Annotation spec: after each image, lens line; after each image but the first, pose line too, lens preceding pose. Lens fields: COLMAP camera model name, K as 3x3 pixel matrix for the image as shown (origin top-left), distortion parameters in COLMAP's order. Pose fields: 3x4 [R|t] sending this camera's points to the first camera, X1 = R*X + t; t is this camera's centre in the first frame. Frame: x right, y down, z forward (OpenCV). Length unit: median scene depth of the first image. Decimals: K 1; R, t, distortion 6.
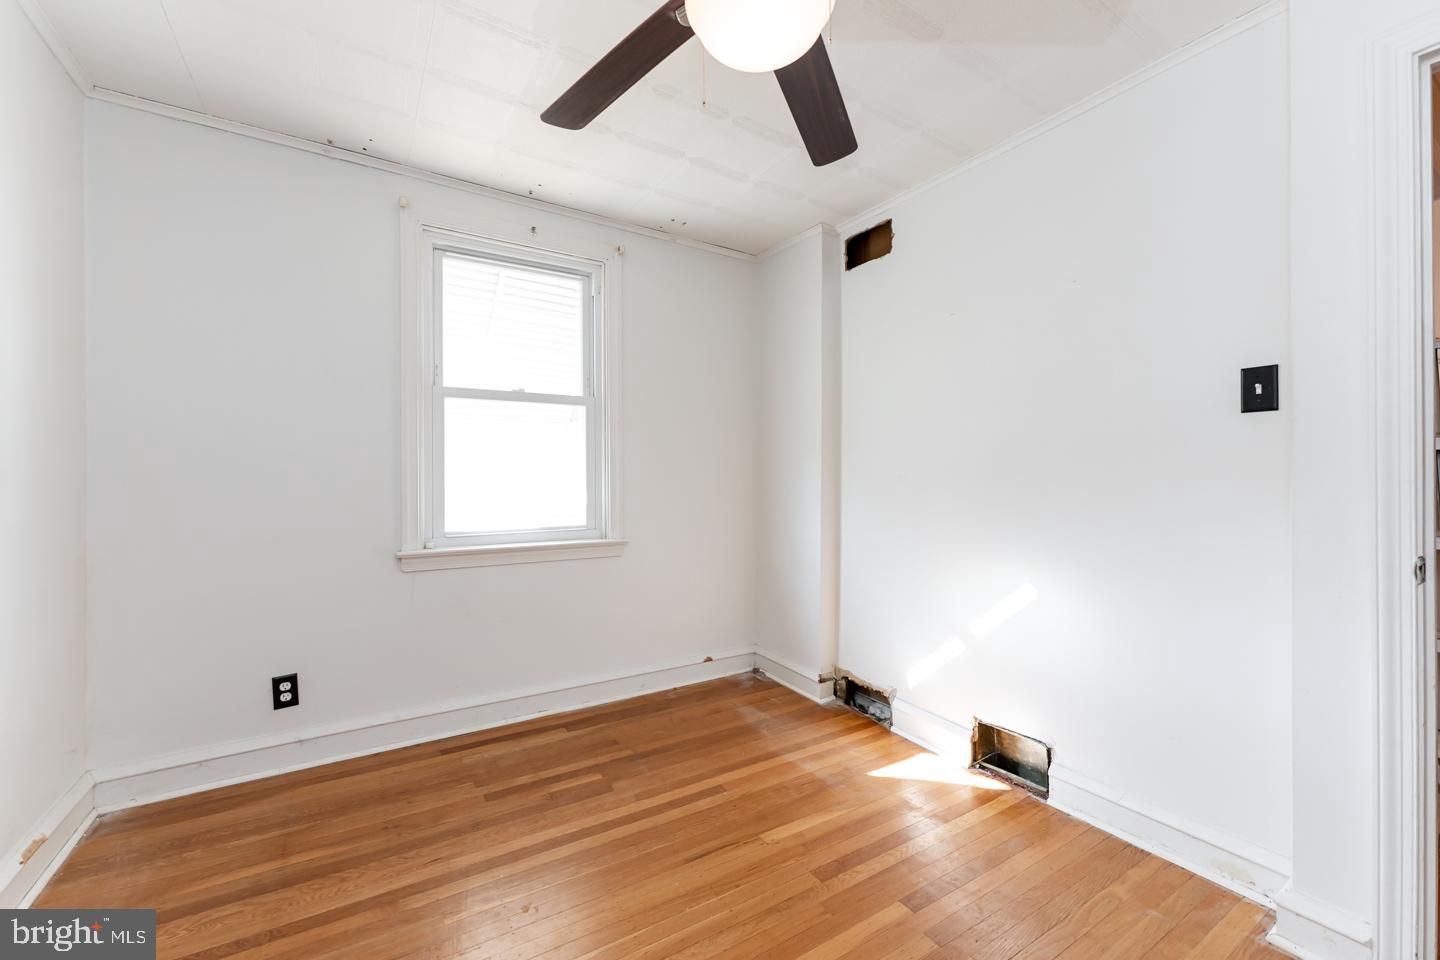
lens RADIAL K [[581.3, 0, 716.0], [0, 581.3, 473.1], [0, 0, 1]] dist [0.001340, 0.000004]
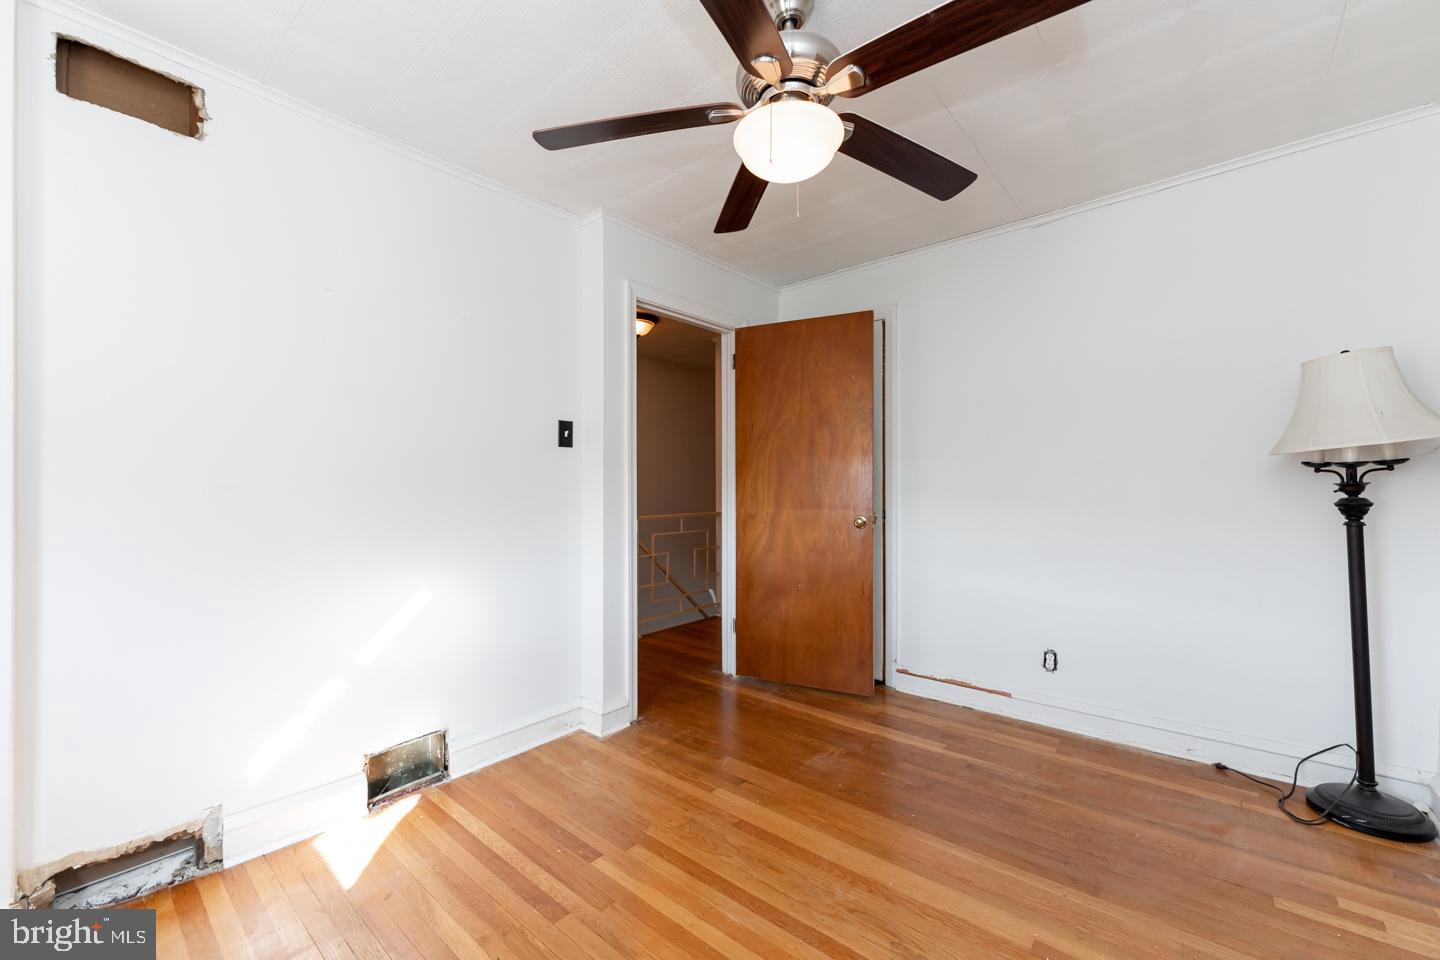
lens RADIAL K [[579.7, 0, 715.2], [0, 579.7, 479.4], [0, 0, 1]] dist [0.002366, -0.000050]
pose [[-0.299301, 0.007007, 0.954133, -0.555903], [-0.004741, 0.999950, -0.008831, 0.001223], [-0.954147, -0.007167, -0.299253, 0.738564]]
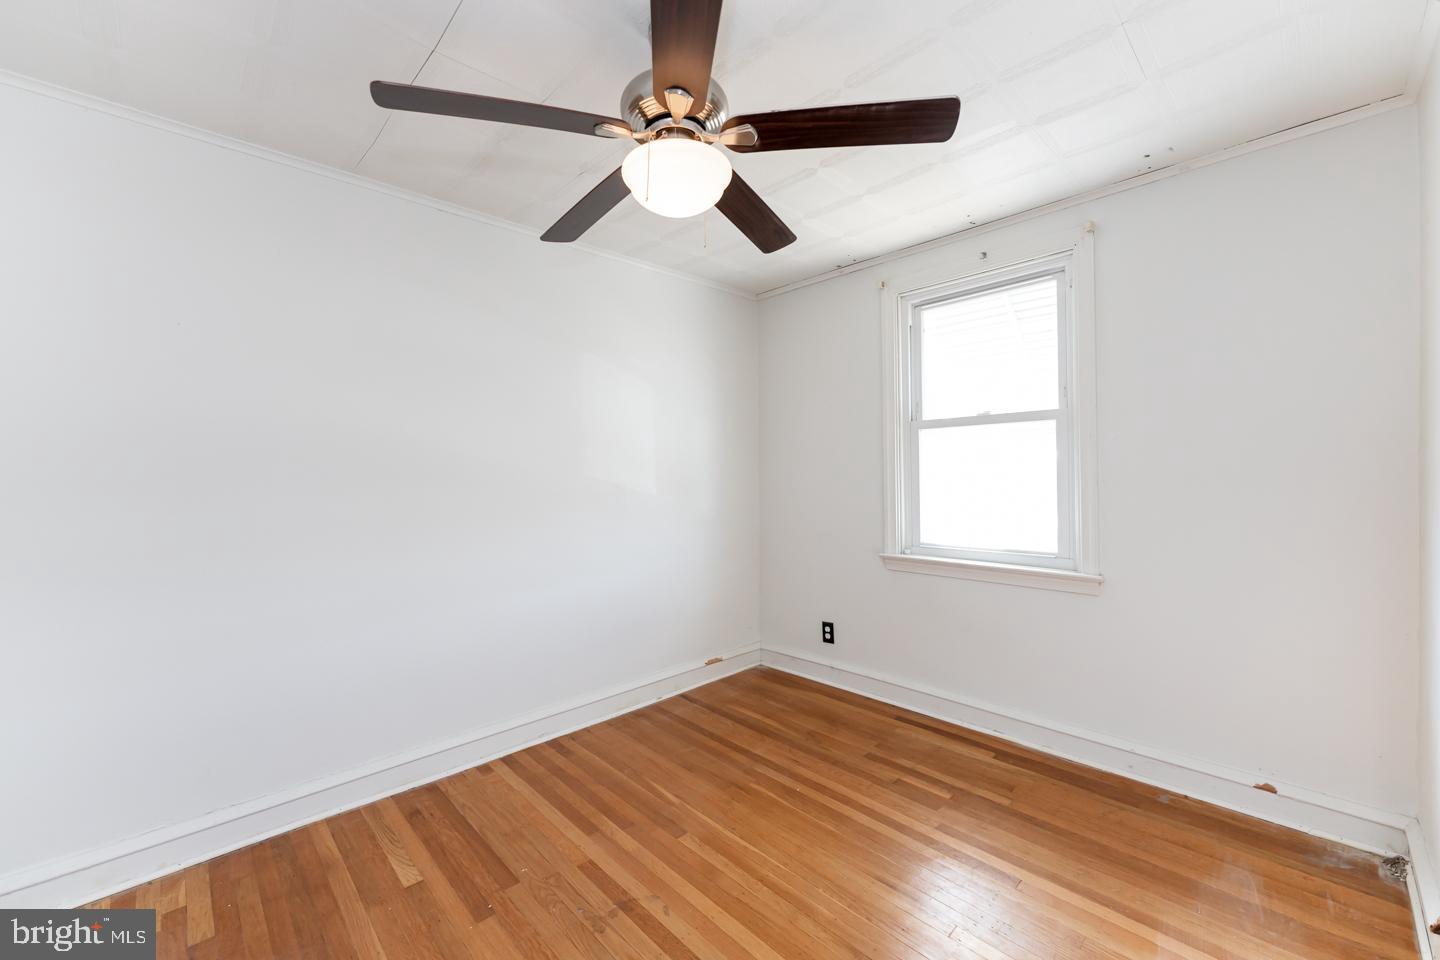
lens RADIAL K [[579.7, 0, 715.2], [0, 579.7, 479.4], [0, 0, 1]] dist [0.002366, -0.000050]
pose [[0.194702, 0.004800, -0.980851, 0.662742], [0.015582, 0.999847, 0.007986, -0.047336], [0.980739, -0.016838, 0.194598, 0.376362]]
